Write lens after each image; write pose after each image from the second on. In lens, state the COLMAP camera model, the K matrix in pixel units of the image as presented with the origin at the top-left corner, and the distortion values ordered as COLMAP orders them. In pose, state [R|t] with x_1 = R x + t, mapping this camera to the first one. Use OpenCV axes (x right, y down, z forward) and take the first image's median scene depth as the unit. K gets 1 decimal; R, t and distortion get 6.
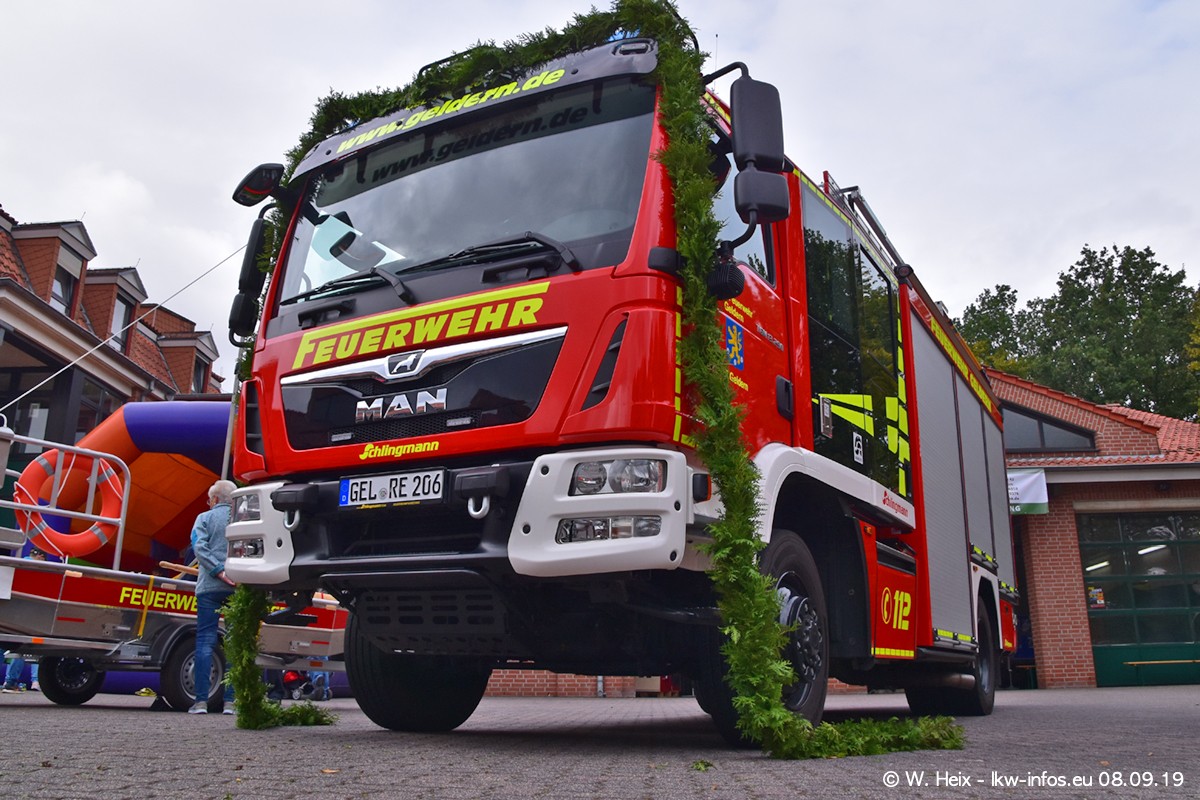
lens RADIAL K [[1012.6, 0, 605.1], [0, 1012.6, 377.2], [0, 0, 1]] dist [-0.156963, 0.163622]
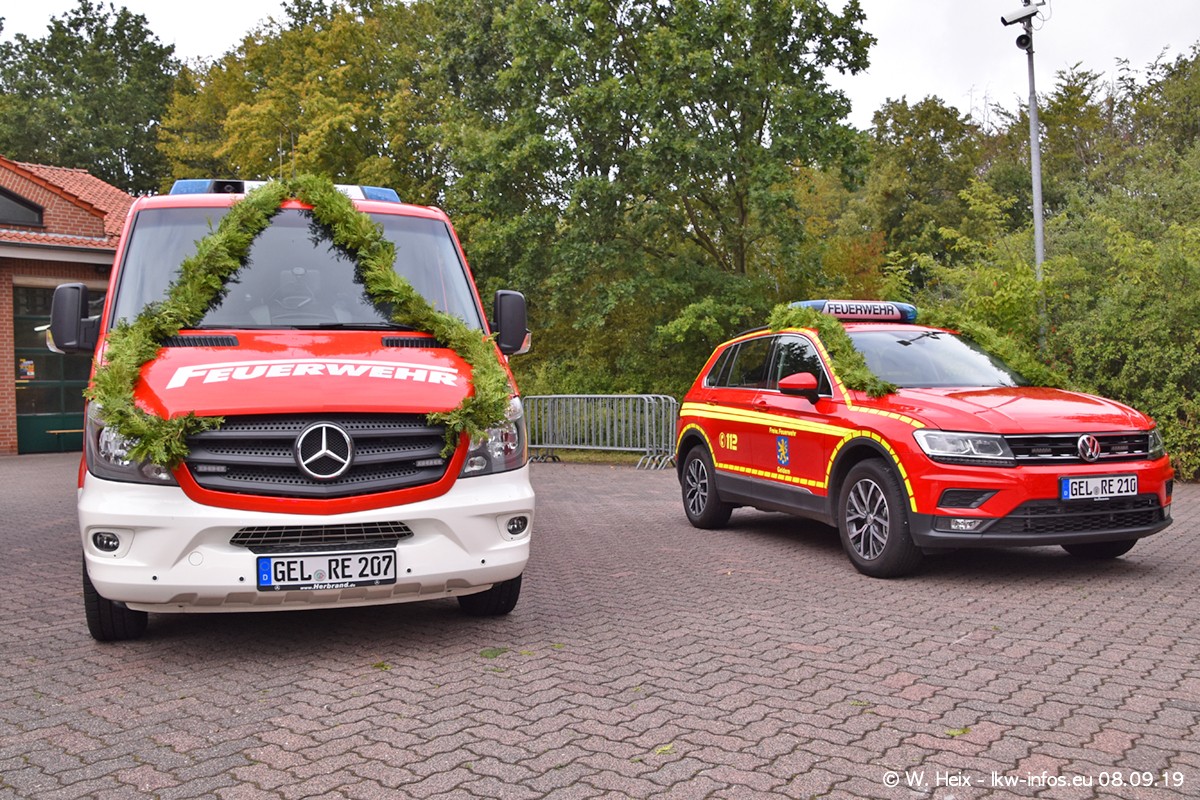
lens RADIAL K [[1026.5, 0, 580.1], [0, 1026.5, 412.1], [0, 0, 1]] dist [-0.148690, 0.091851]
pose [[0.601108, -0.026216, 0.798738, 0.072019], [-0.212632, 0.958189, 0.191470, -0.218341], [-0.770361, -0.284931, 0.570401, -0.224270]]
